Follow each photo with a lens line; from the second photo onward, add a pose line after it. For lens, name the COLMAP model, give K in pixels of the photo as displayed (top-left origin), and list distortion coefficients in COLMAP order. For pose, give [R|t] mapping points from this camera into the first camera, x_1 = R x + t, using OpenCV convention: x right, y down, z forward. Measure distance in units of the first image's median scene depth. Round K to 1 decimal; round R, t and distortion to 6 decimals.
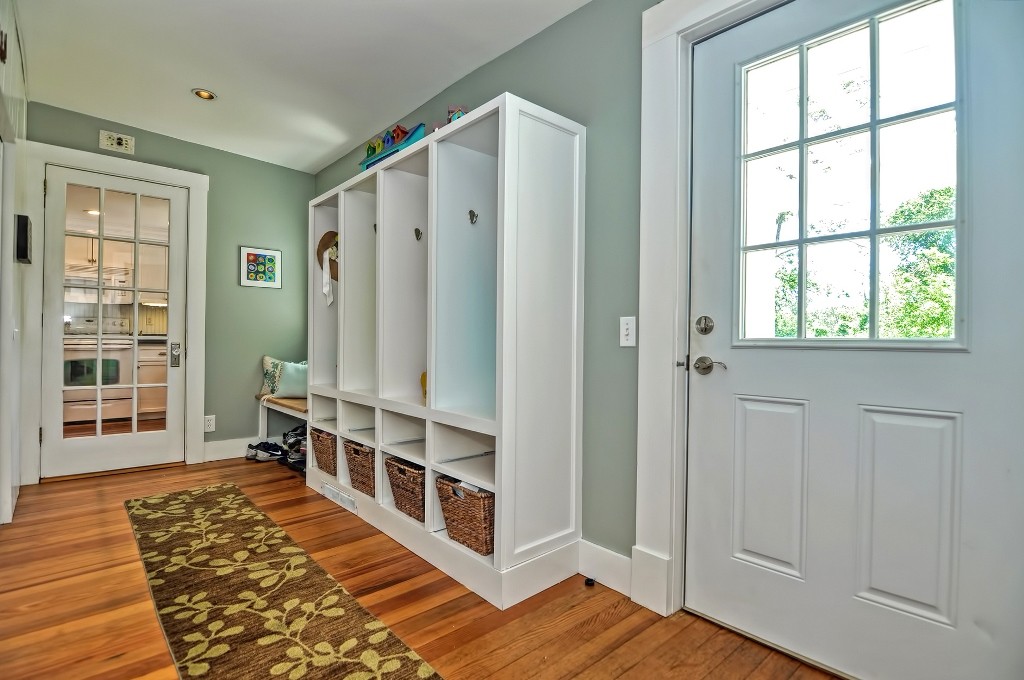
lens RADIAL K [[500.5, 0, 510.7], [0, 500.5, 343.3], [0, 0, 1]] dist [-0.015256, -0.008954]
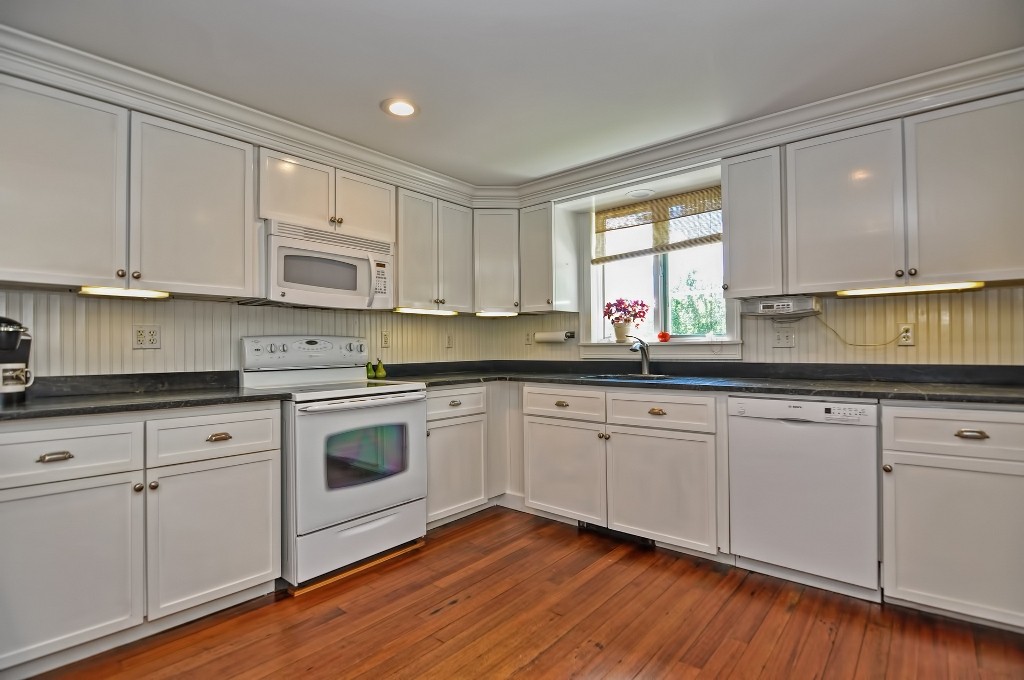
lens RADIAL K [[500.5, 0, 510.7], [0, 500.5, 343.3], [0, 0, 1]] dist [-0.015256, -0.008954]
pose [[0.990350, -0.014560, 0.137820, -0.734893], [0.016445, 0.999786, -0.012553, -0.036310], [-0.137608, 0.014698, 0.990378, 0.474312]]
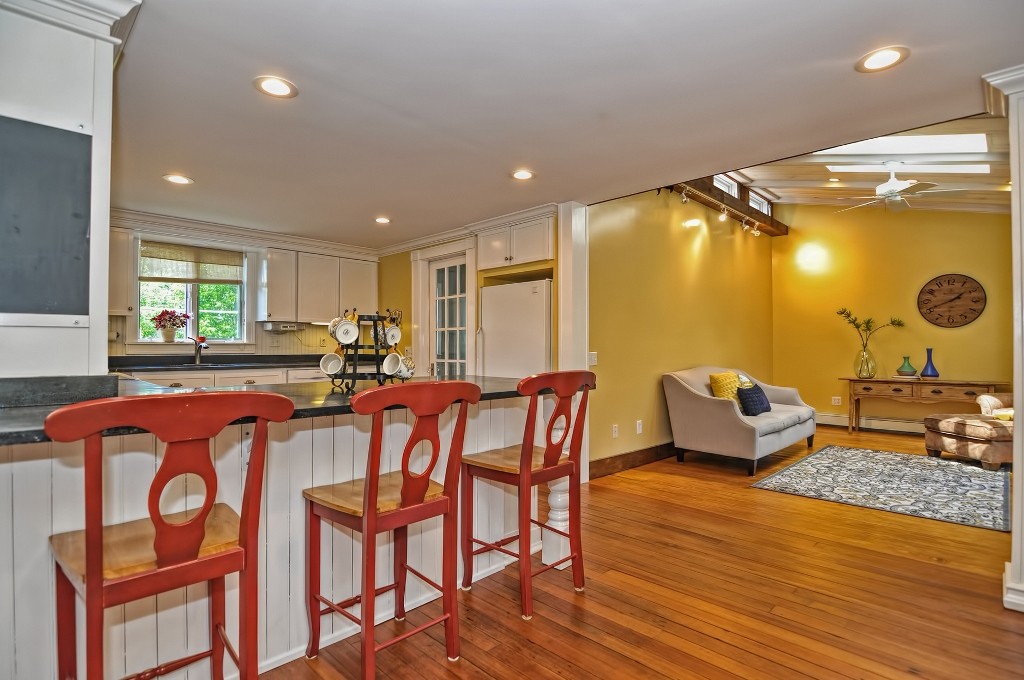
lens RADIAL K [[500.5, 0, 510.7], [0, 500.5, 343.3], [0, 0, 1]] dist [-0.015256, -0.008954]
pose [[-0.058961, -0.001680, 0.998259, -1.388534], [0.001694, 0.999997, 0.001783, -0.041619], [-0.998259, 0.001797, -0.058958, 0.531606]]
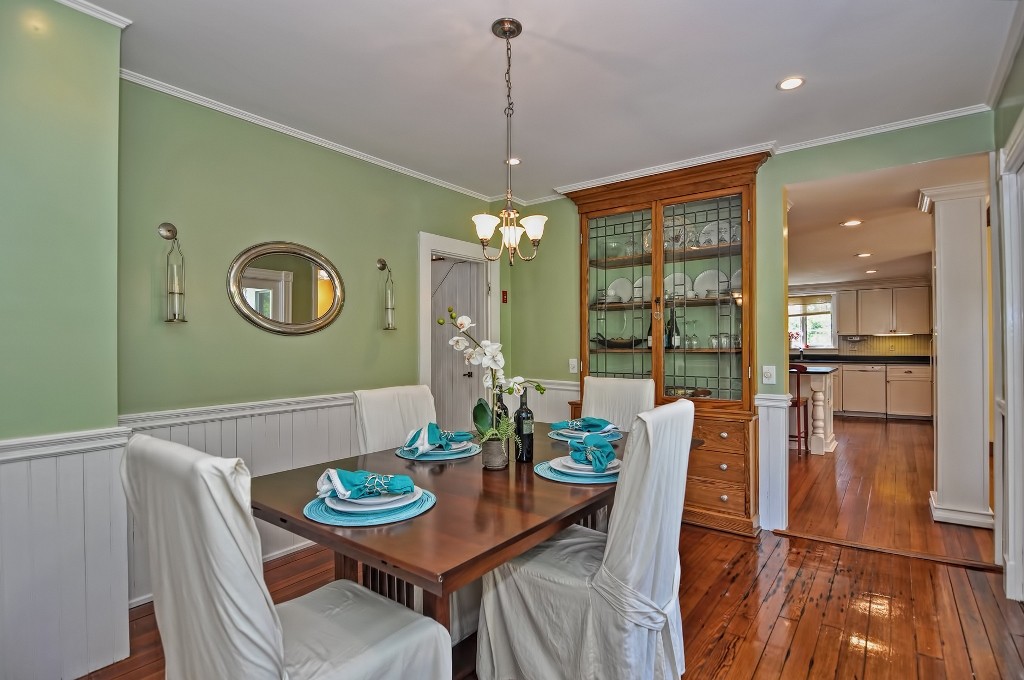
lens RADIAL K [[500.5, 0, 510.7], [0, 500.5, 343.3], [0, 0, 1]] dist [-0.015256, -0.008954]
pose [[0.986371, -0.018882, 0.163449, -1.690109], [0.018553, 0.999822, 0.003542, -0.080736], [-0.163486, -0.000462, 0.986546, -0.408363]]
